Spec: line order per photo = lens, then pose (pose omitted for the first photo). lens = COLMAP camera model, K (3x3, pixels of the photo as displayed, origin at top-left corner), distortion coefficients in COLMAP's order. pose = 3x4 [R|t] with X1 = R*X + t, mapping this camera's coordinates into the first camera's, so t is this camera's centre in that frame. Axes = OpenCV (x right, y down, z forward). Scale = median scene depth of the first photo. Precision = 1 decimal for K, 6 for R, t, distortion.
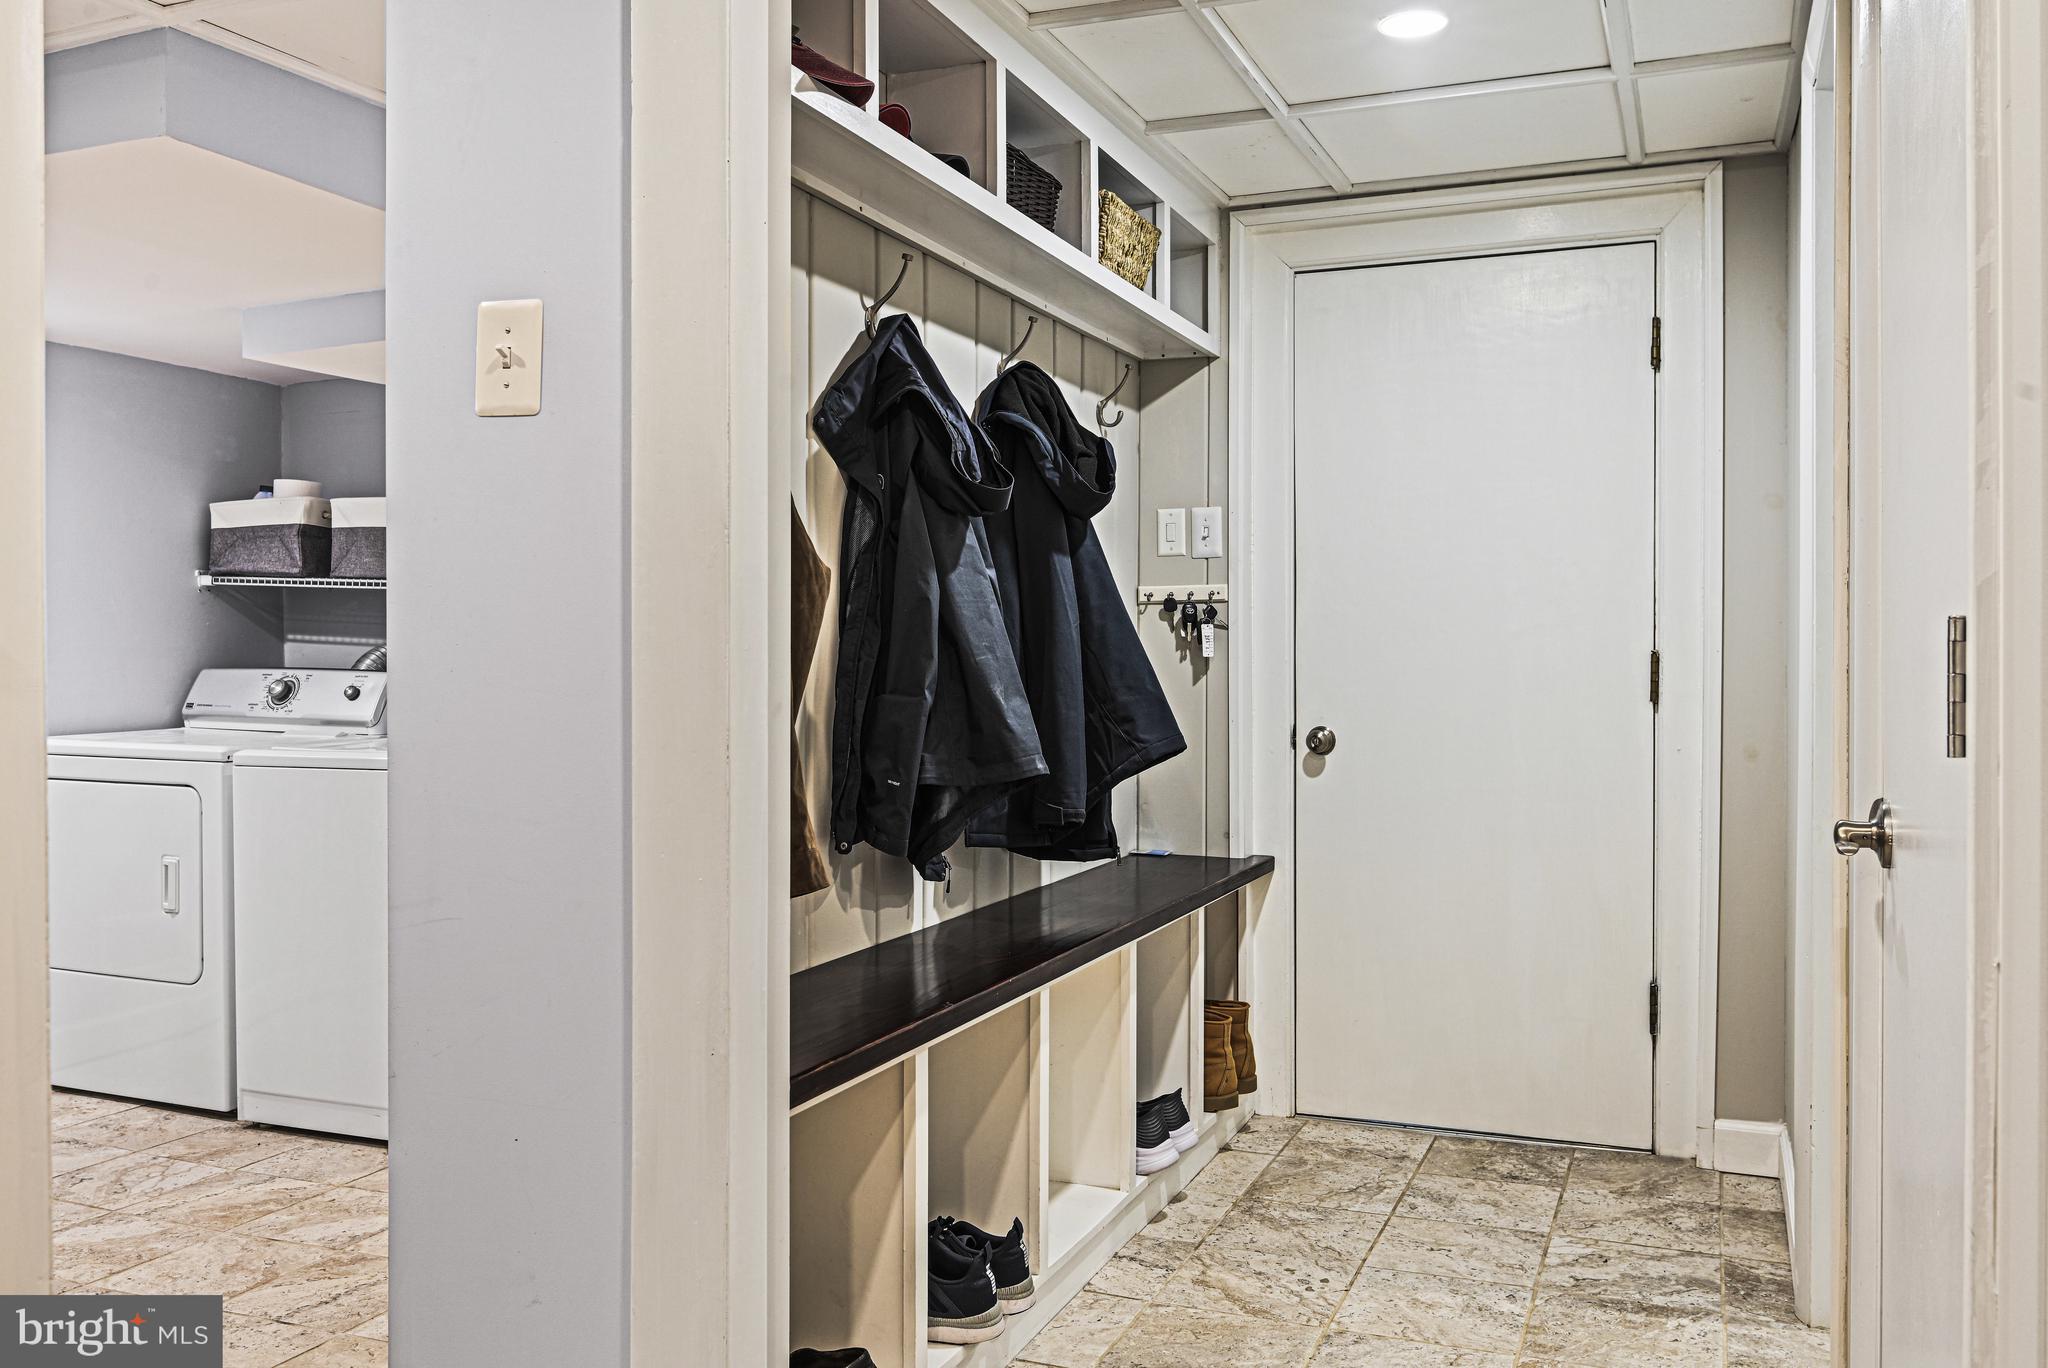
lens RADIAL K [[1673.5, 0, 1023.3], [0, 1673.5, 682.3], [0, 0, 1]] dist [-0.000783, -0.011998]
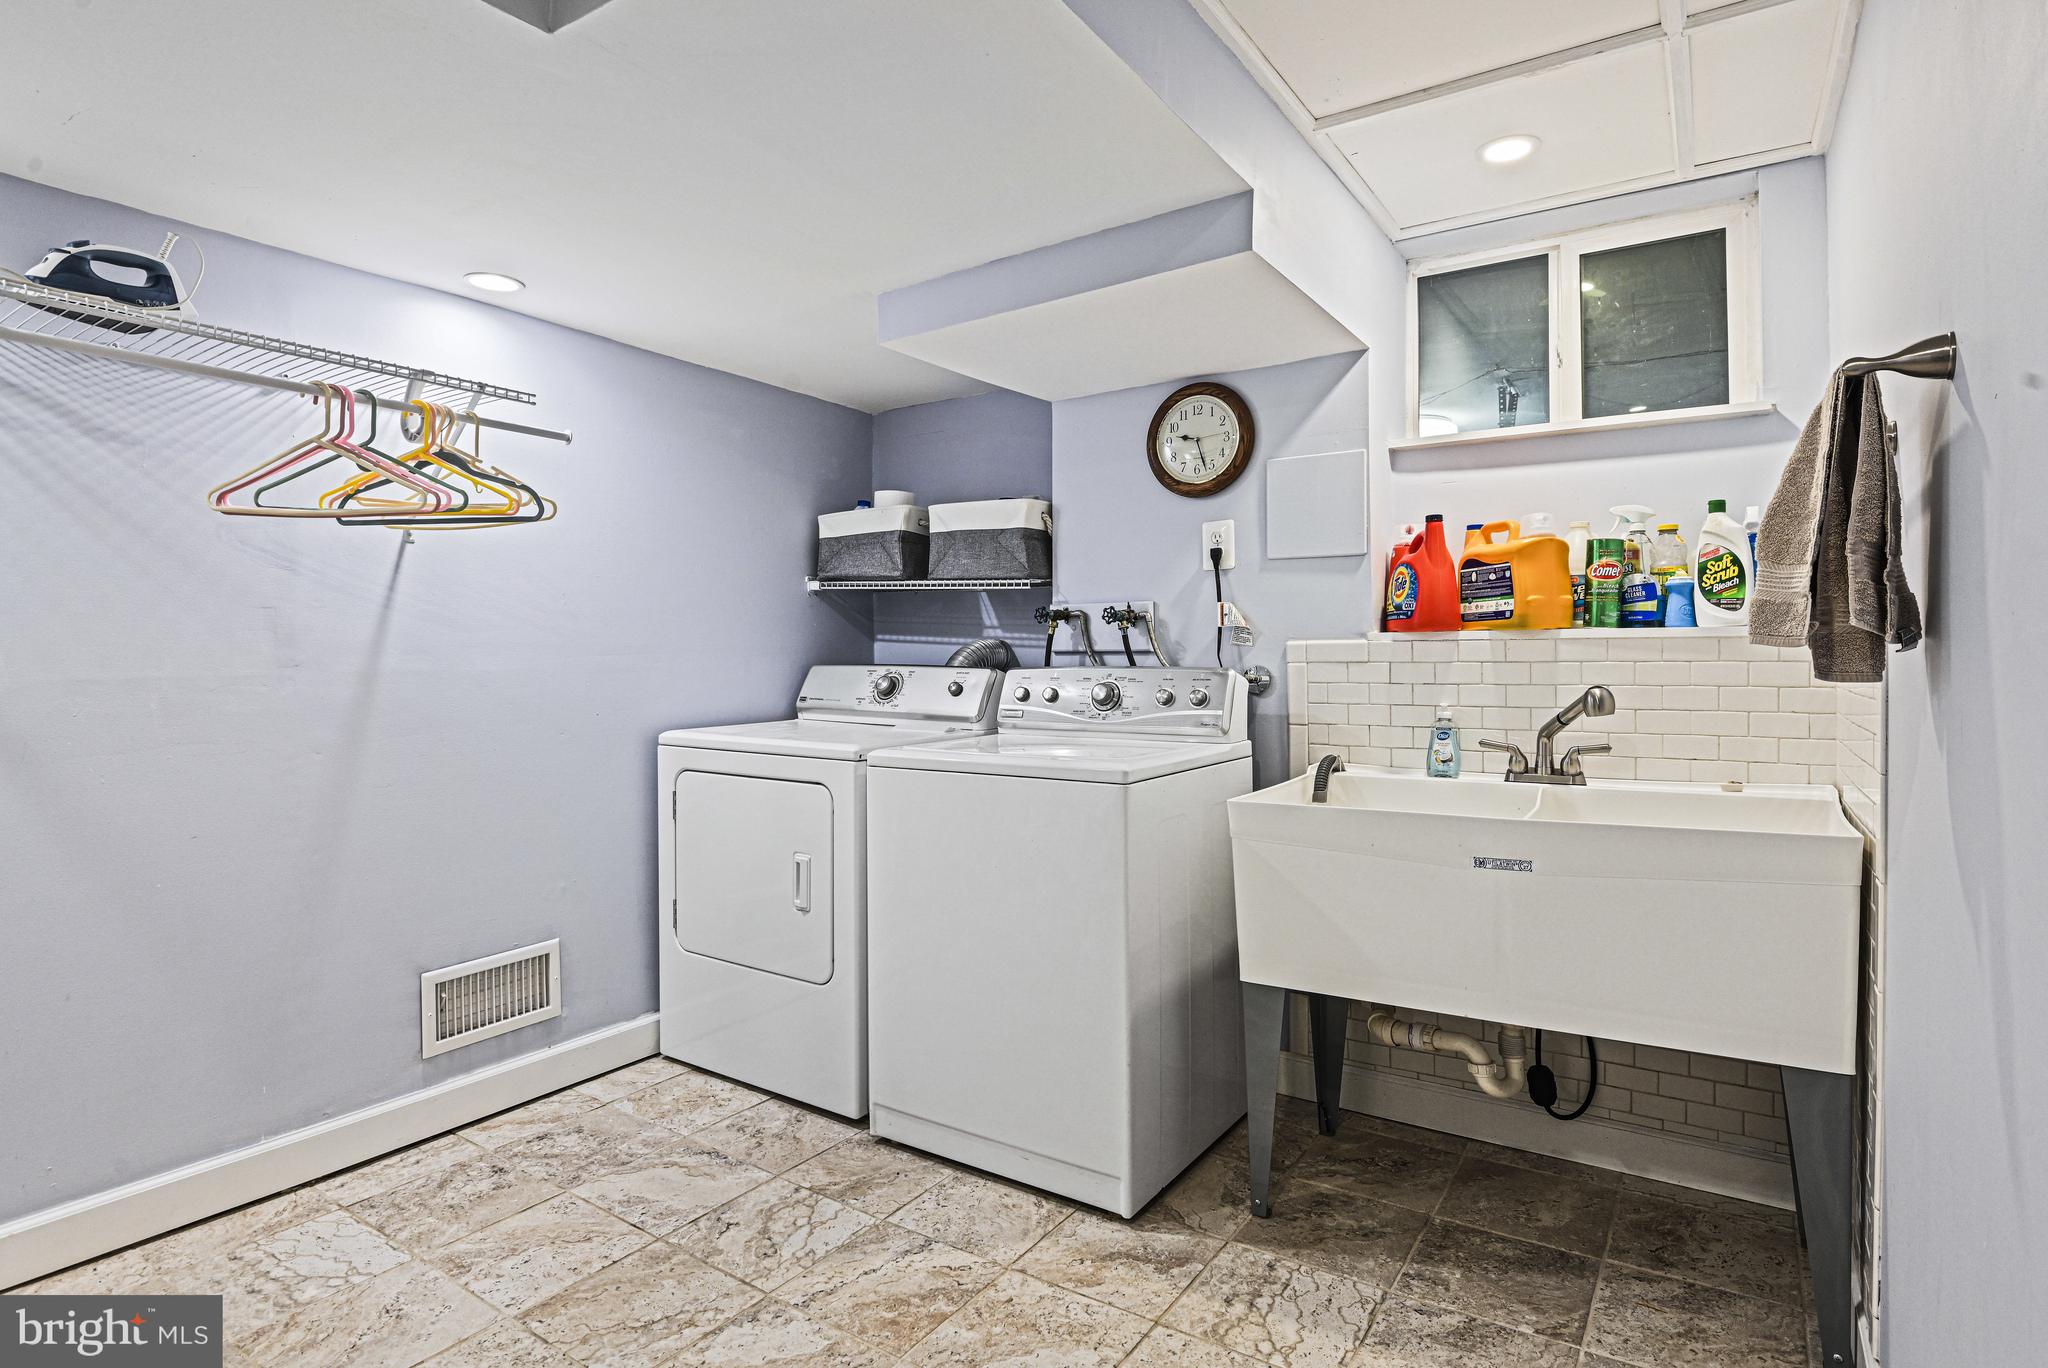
lens RADIAL K [[1061.5, 0, 1026.0], [0, 1061.5, 668.9], [0, 0, 1]] dist [0.000879, 0.000374]
pose [[0.980734, 0.002055, -0.195337, -0.225931], [-0.002889, 0.999988, -0.003986, -0.003574], [0.195327, 0.004474, 0.980728, 0.357465]]
